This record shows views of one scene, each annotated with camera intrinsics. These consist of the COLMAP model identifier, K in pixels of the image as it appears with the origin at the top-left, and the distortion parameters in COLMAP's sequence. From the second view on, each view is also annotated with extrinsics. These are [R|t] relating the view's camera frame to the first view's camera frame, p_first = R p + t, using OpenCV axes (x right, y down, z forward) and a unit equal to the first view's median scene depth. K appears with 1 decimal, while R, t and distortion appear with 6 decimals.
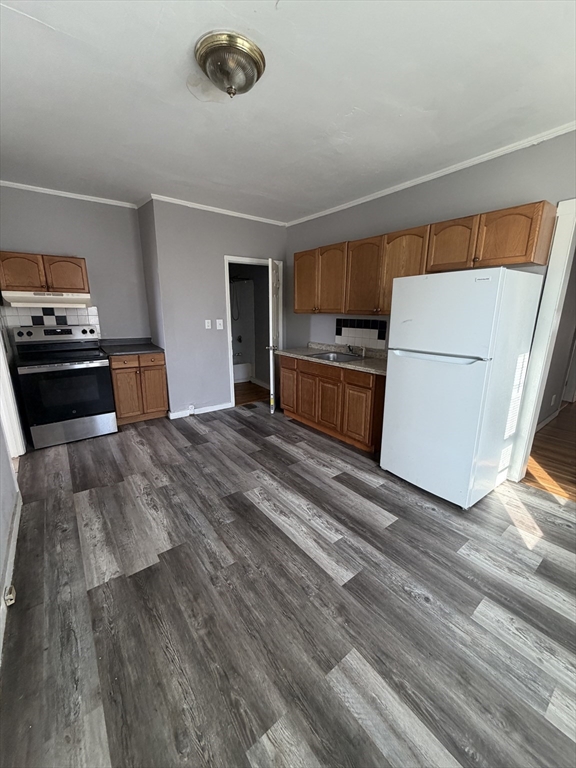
lens RADIAL K [[306.6, 0, 287.6], [0, 306.6, 383.2], [0, 0, 1]] dist [-0.000927, 0.001109]
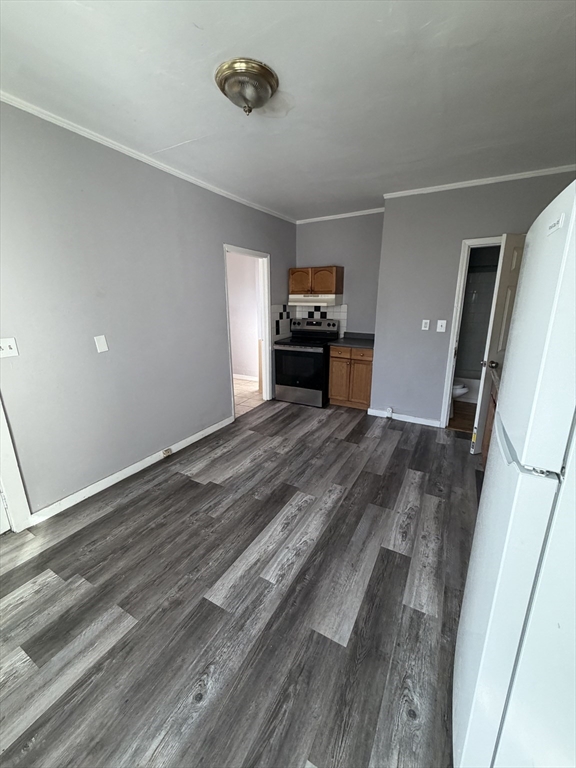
lens RADIAL K [[306.6, 0, 285.7], [0, 306.6, 382.3], [0, 0, 1]] dist [-0.000927, 0.001109]
pose [[0.393081, 0.225316, -0.891471, 0.662298], [-0.218401, 0.964646, 0.147510, -0.127208], [0.893190, 0.136715, 0.428393, 0.487407]]
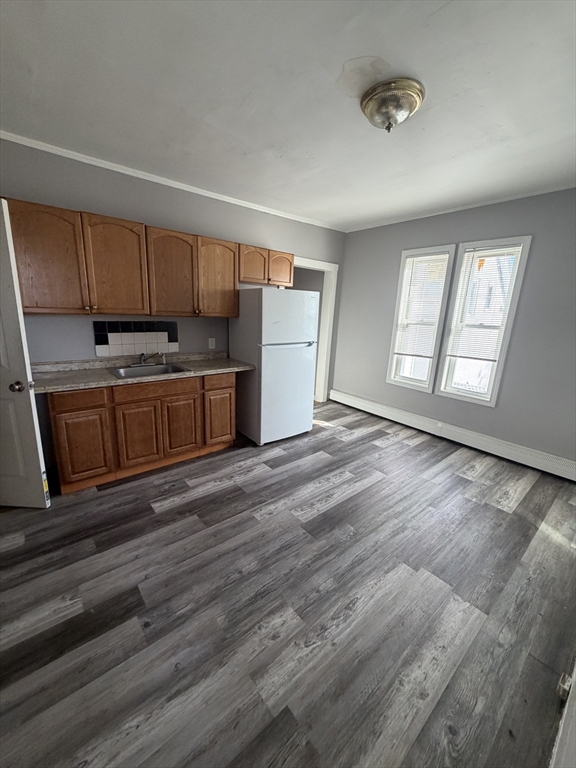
lens RADIAL K [[306.6, 0, 288.1], [0, 306.6, 381.6], [0, 0, 1]] dist [-0.000927, 0.001109]
pose [[-0.048543, -0.230928, 0.971759, -0.922156], [0.201556, 0.950627, 0.235975, -0.252049], [-0.978273, 0.207319, 0.000399, 0.967881]]
